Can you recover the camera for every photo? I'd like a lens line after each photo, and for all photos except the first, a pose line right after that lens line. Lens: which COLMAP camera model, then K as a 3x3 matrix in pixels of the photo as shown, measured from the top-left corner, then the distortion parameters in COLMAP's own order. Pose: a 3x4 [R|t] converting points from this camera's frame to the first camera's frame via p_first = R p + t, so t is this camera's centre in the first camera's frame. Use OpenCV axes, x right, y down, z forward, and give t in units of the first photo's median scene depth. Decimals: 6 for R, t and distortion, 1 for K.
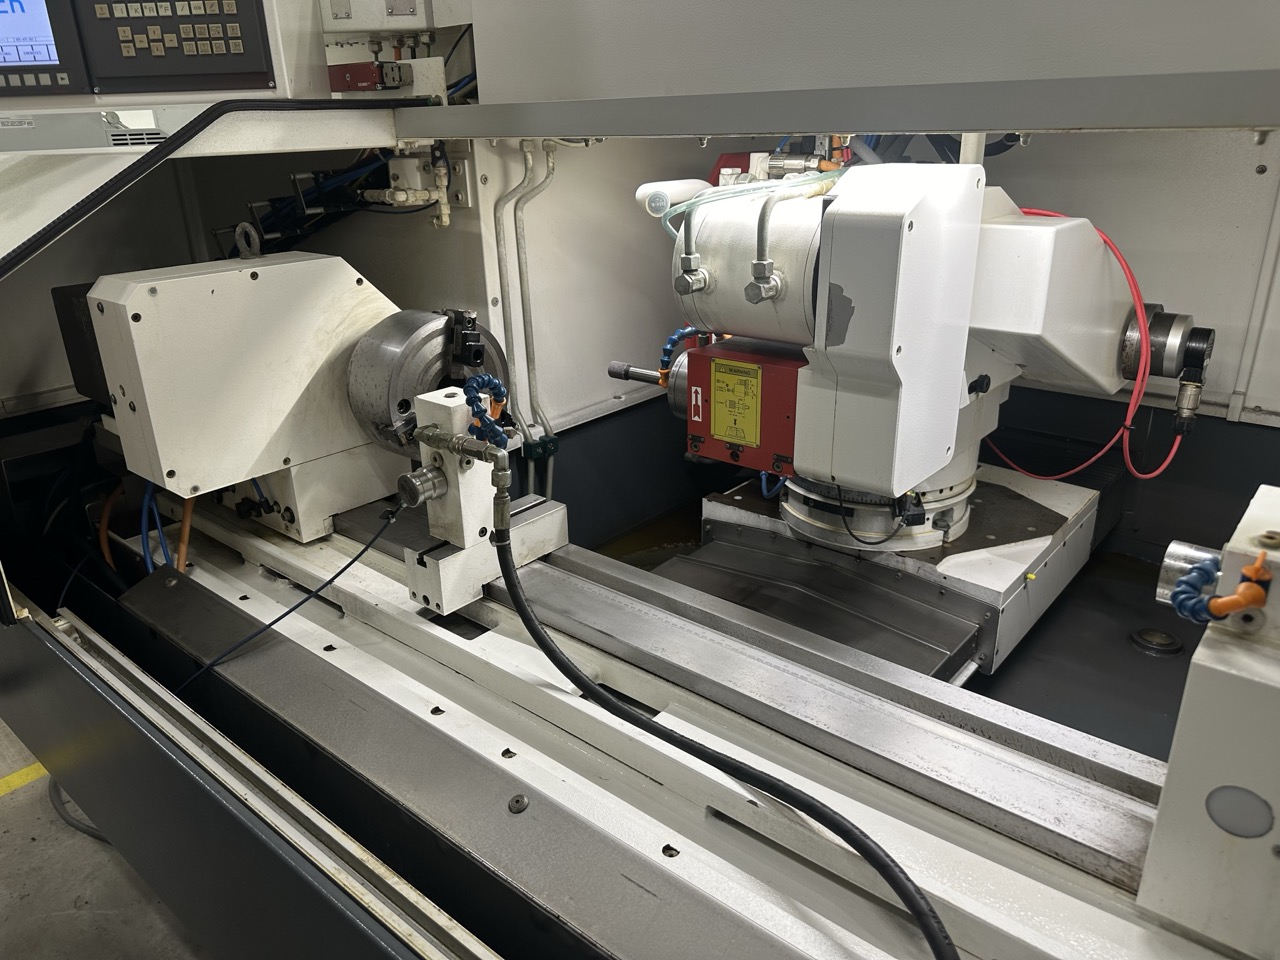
lens RADIAL K [[912.2, 0, 640.0], [0, 912.2, 480.0], [0, 0, 1]] dist [0.062531, -0.081522]
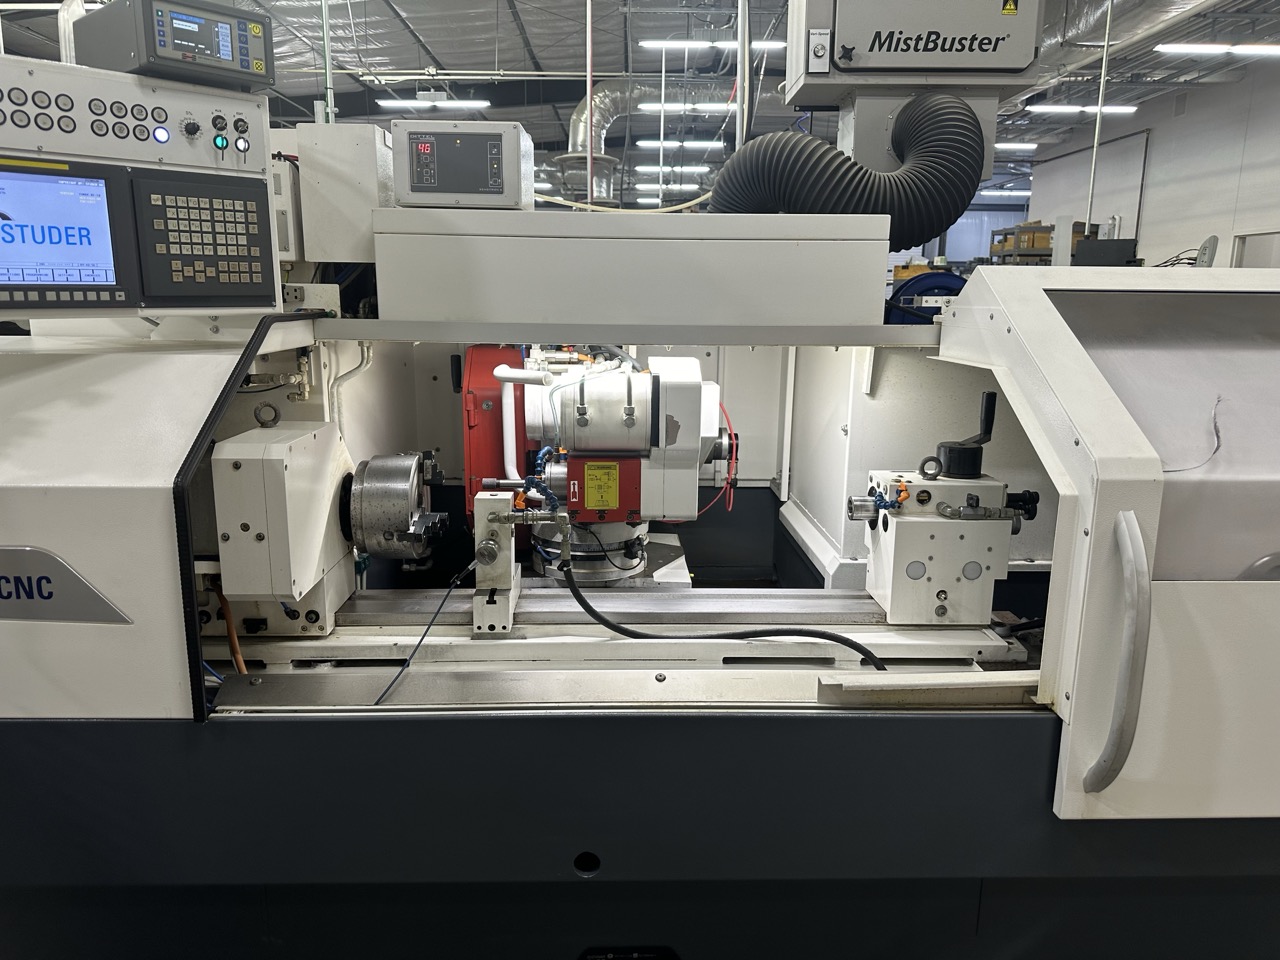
lens RADIAL K [[860.4, 0, 640.0], [0, 860.4, 480.0], [0, 0, 1]] dist [0.052287, -0.202166]
pose [[0.736682, -0.099512, 0.668877, -0.916383], [0.216542, 0.971745, -0.093922, 0.073527], [-0.640631, 0.214031, 0.737416, -0.263174]]
